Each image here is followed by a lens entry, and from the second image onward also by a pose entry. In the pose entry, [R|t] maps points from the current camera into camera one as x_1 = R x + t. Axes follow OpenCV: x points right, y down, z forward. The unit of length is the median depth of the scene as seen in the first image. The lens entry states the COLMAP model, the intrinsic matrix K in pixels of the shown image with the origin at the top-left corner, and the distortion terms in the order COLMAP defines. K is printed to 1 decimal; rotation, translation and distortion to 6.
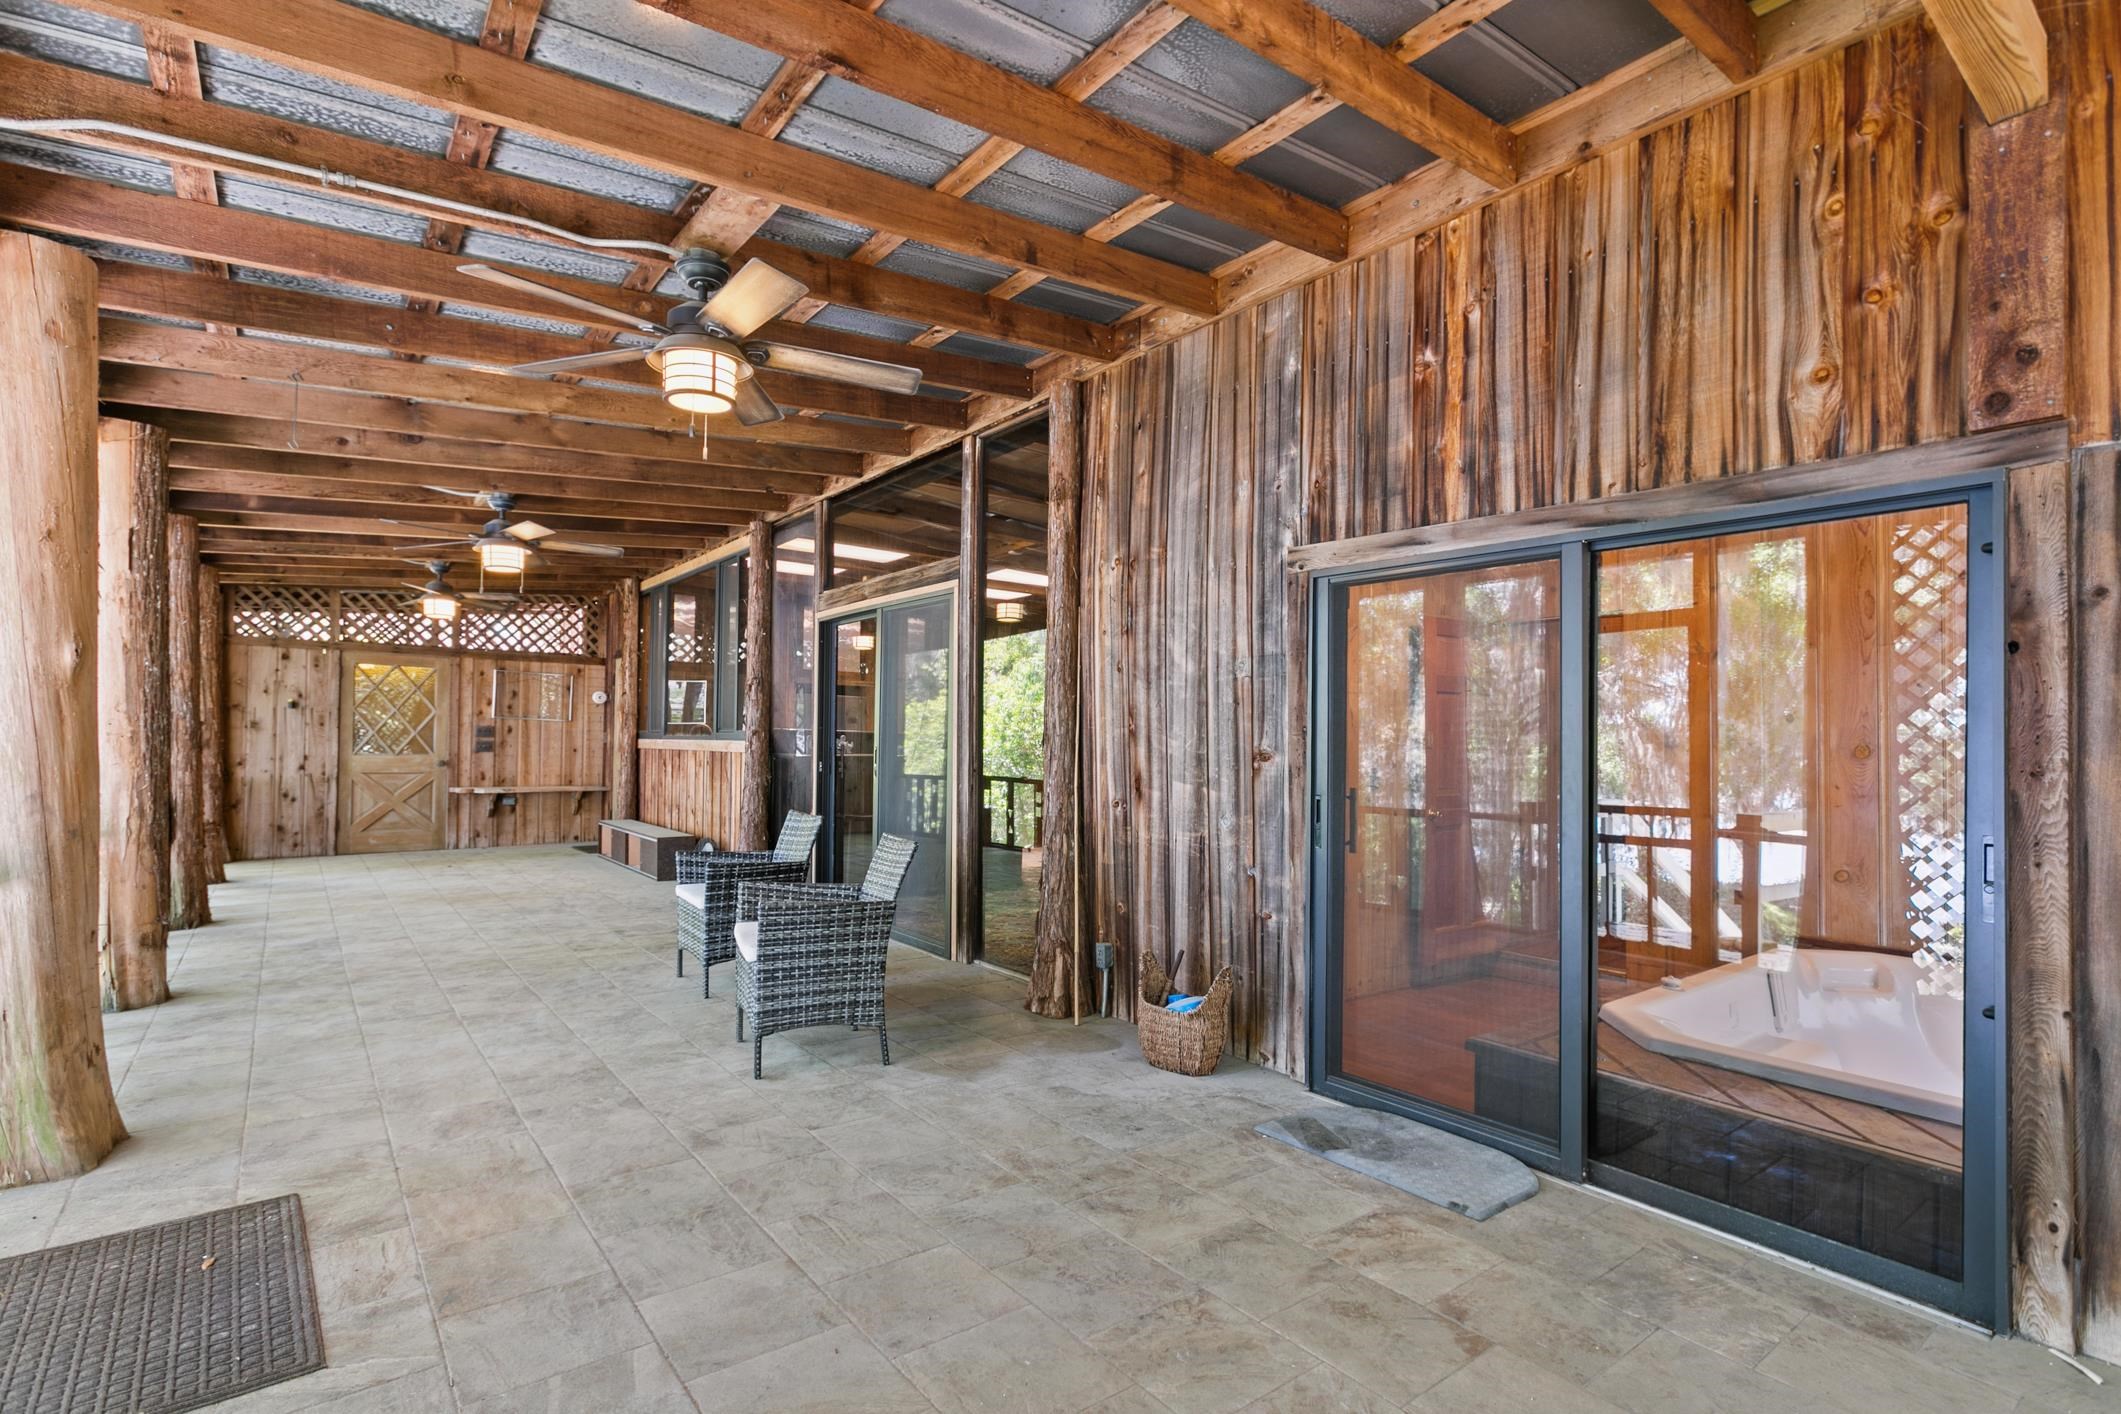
lens RADIAL K [[1004.5, 0, 1060.5], [0, 1004.5, 707.0], [0, 0, 1]] dist [-0.014266, 0.011433]
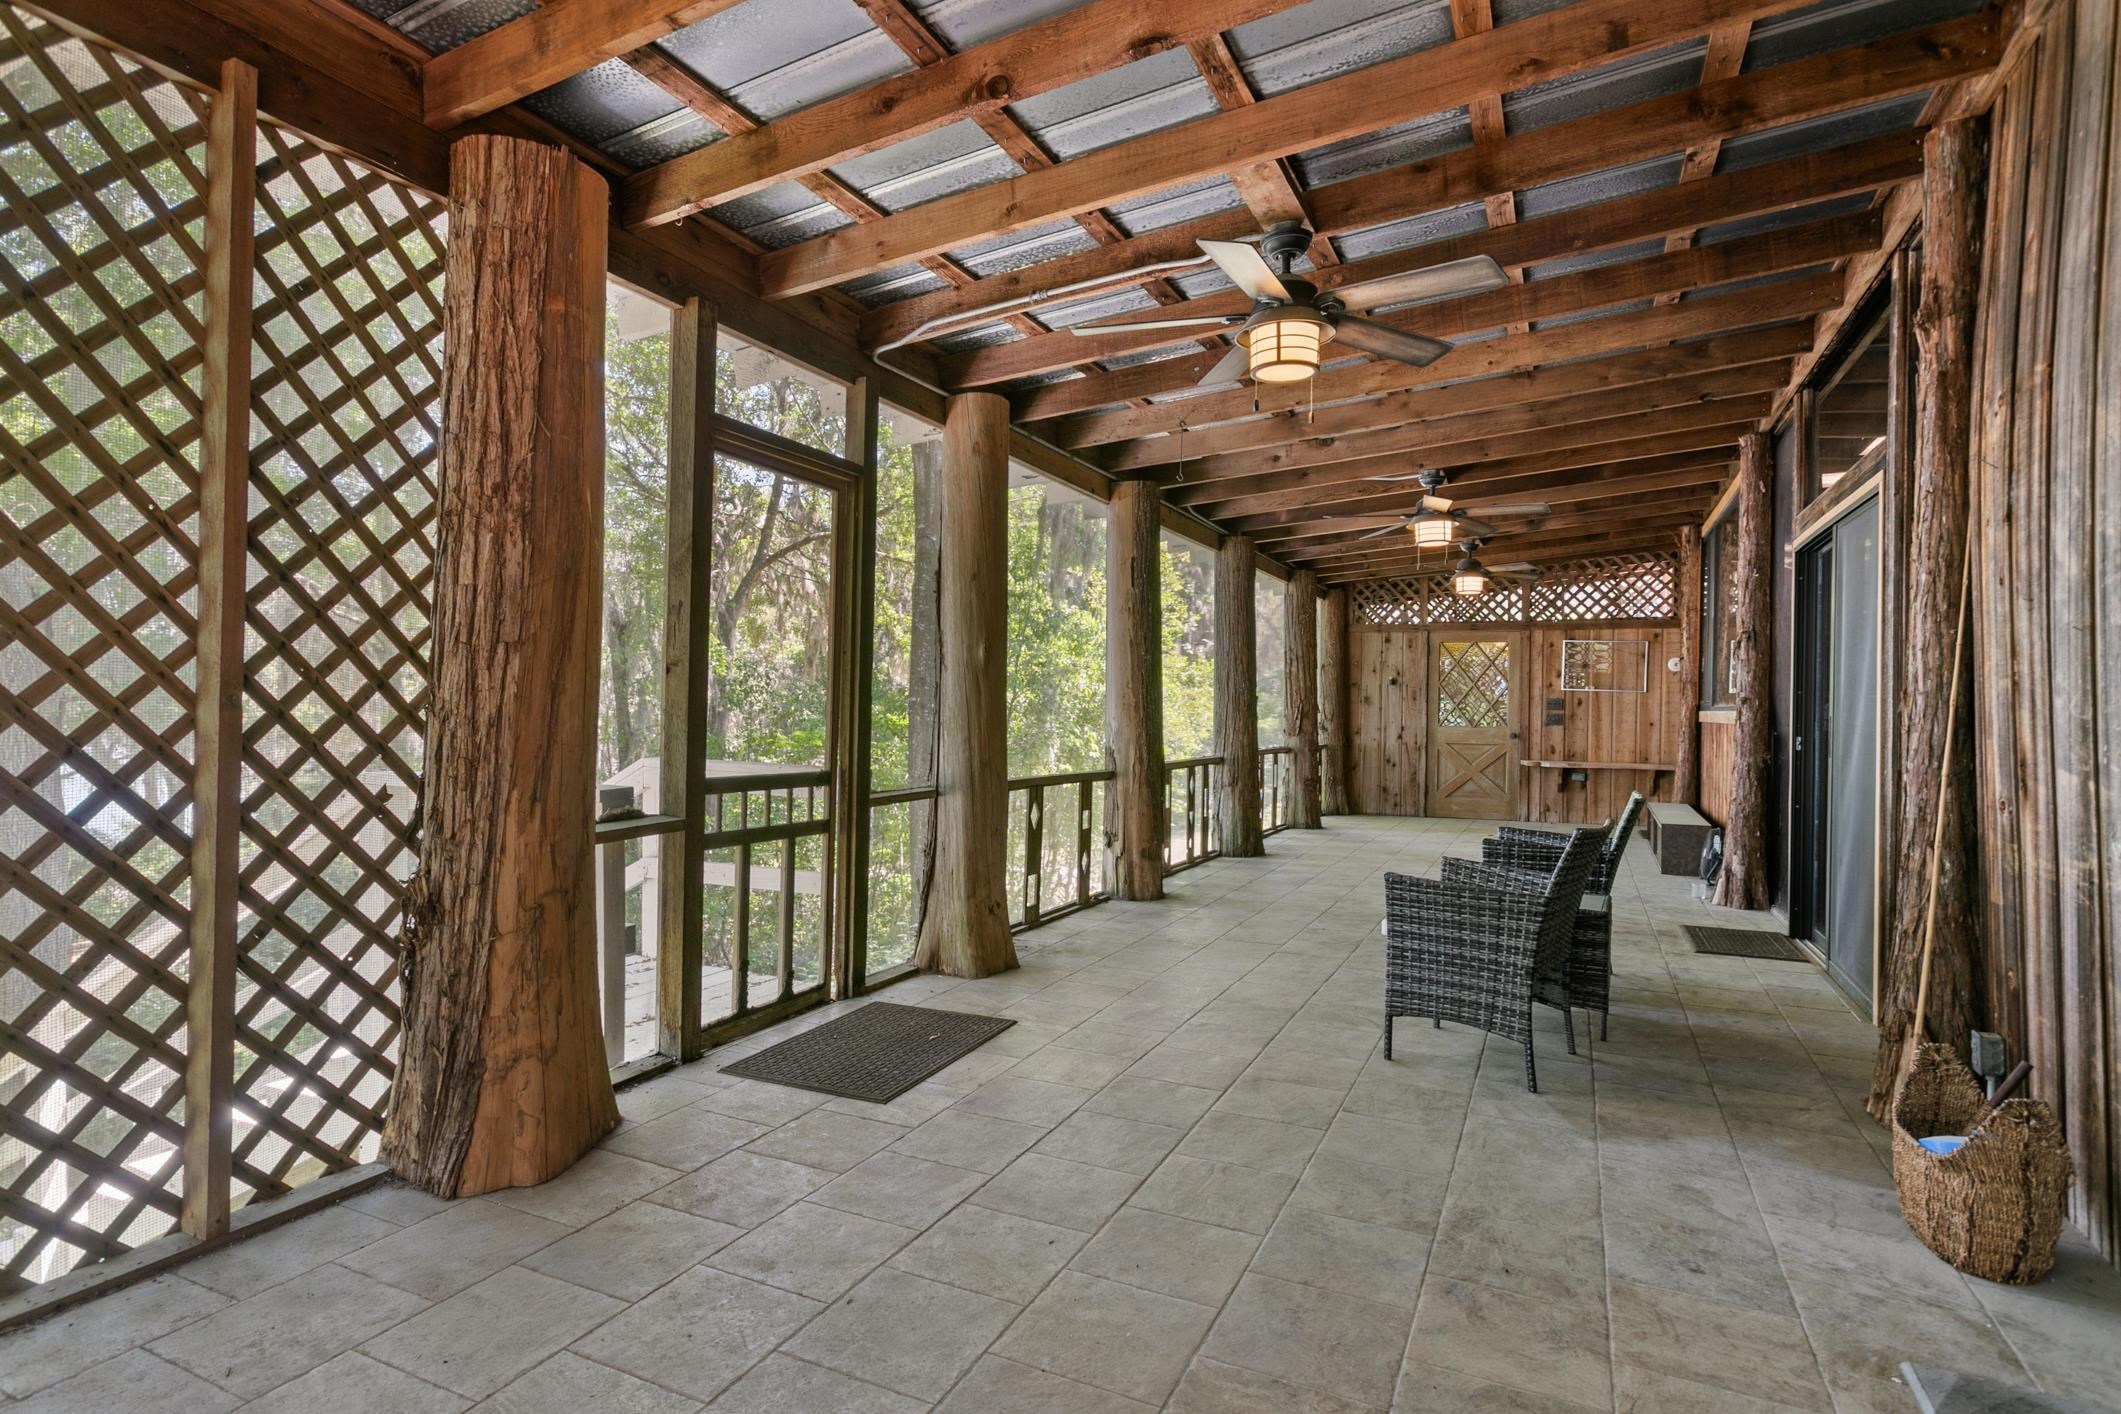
lens RADIAL K [[1102.7, 0, 1064.2], [0, 1102.7, 680.6], [0, 0, 1]] dist [-0.021251, 0.017987]
pose [[0.453934, -0.028348, -0.890584, 0.183824], [0.026980, 0.999473, -0.018063, 0.008928], [0.890627, -0.015829, 0.454460, 0.097568]]
